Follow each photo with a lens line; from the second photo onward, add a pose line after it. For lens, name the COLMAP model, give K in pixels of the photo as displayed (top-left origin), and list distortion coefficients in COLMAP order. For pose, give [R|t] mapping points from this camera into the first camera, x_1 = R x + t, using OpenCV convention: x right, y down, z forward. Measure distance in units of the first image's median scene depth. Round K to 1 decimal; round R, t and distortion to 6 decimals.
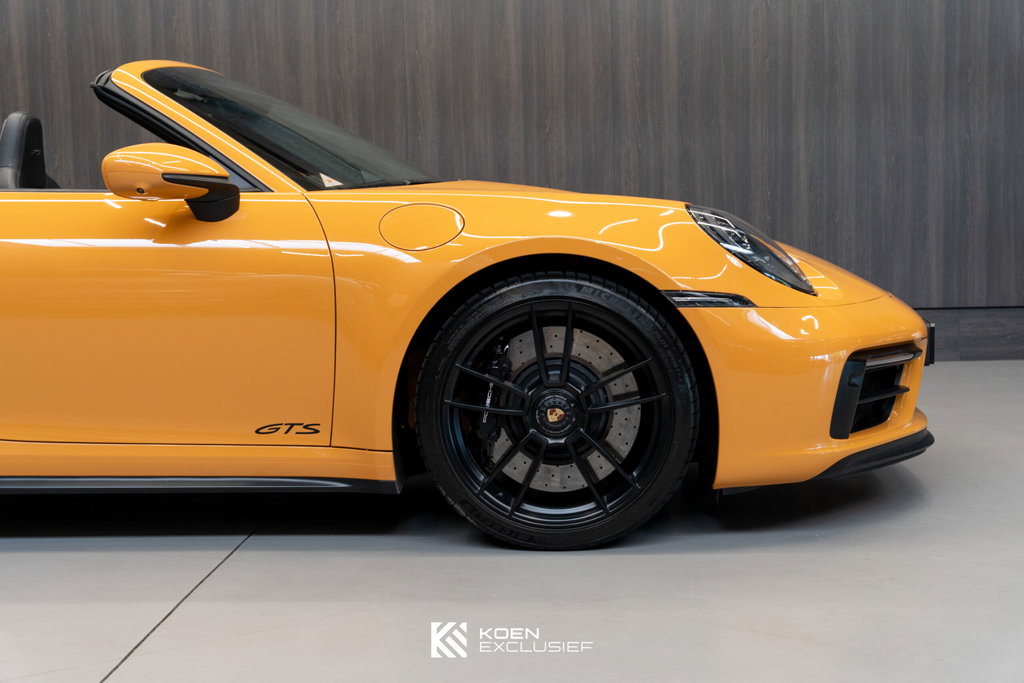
lens RADIAL K [[1489.2, 0, 519.1], [0, 1489.2, 339.4], [0, 0, 1]] dist [0.020745, 0.000000]
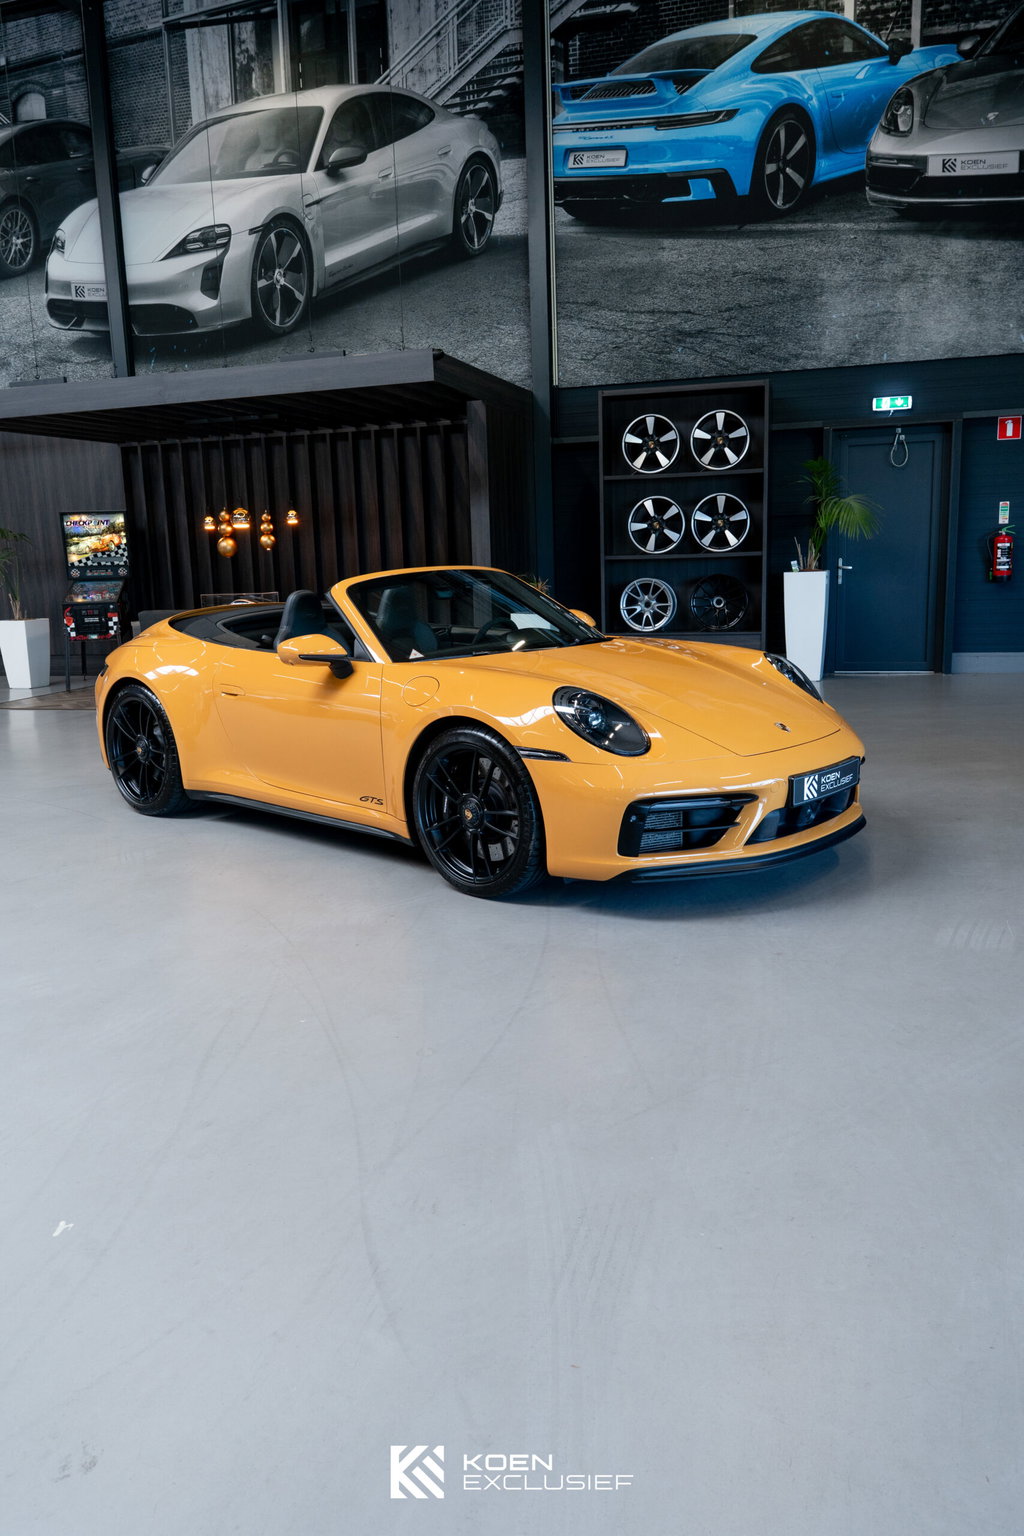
lens RADIAL K [[1159.1, 0, 497.1], [0, 1159.1, 773.7], [0, 0, 1]] dist [-0.003222, -0.001030]
pose [[0.769969, 0.113998, -0.627816, 0.409654], [-0.037382, 0.990281, 0.133967, -0.080122], [0.636986, -0.079681, 0.766747, 0.027186]]
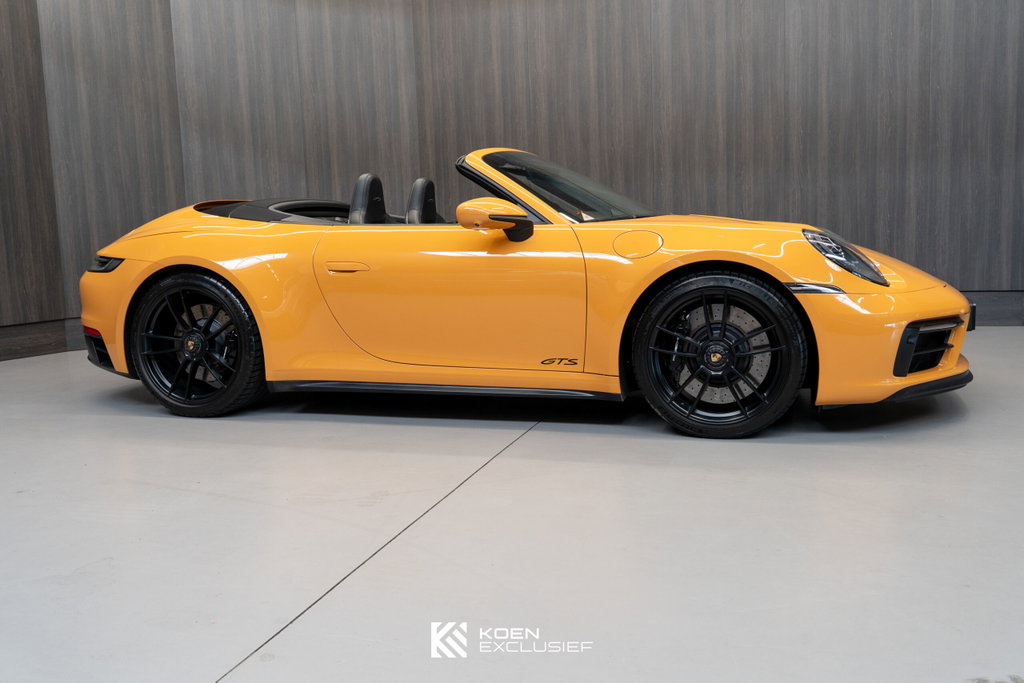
lens RADIAL K [[923.4, 0, 515.6], [0, 923.4, 336.9], [0, 0, 1]] dist [0.000309, -0.006495]
pose [[0.969617, 0.018527, -0.243927, 0.028572], [-0.009869, 0.999279, 0.036668, -0.003789], [0.244430, -0.033147, 0.969100, -0.025489]]
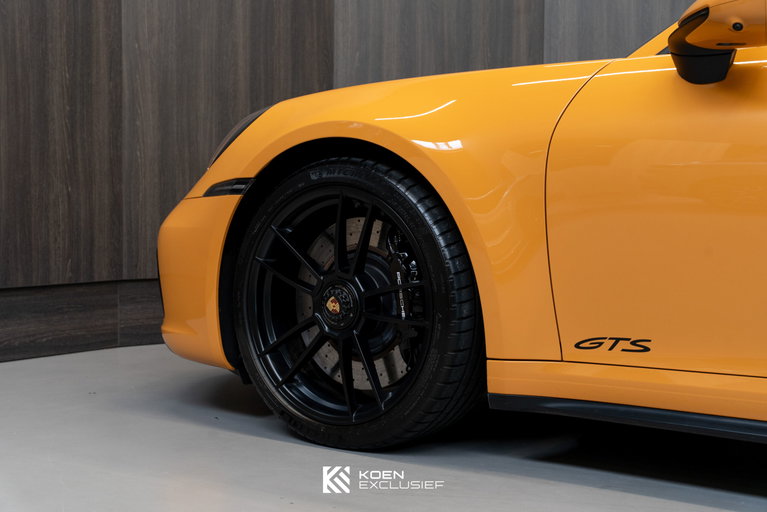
lens RADIAL K [[1193.9, 0, 384.8], [0, 1193.9, 261.9], [0, 0, 1]] dist [0.006419, 0.000000]
pose [[0.840597, 0.059259, -0.538409, -0.277083], [-0.078448, 0.996837, -0.012763, 0.018992], [0.535950, 0.052965, 0.842587, 0.239092]]
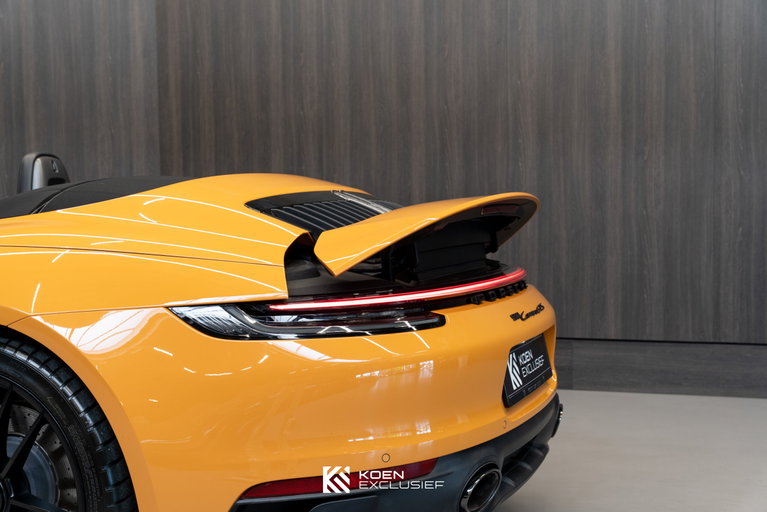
lens RADIAL K [[1114.6, 0, 383.2], [0, 1114.6, 261.4], [0, 0, 1]] dist [0.022235, 0.000000]
pose [[0.962812, 0.027151, -0.268805, 0.053135], [-0.035674, 0.999002, -0.026870, -0.043681], [0.267807, 0.035460, 0.962820, 0.229888]]
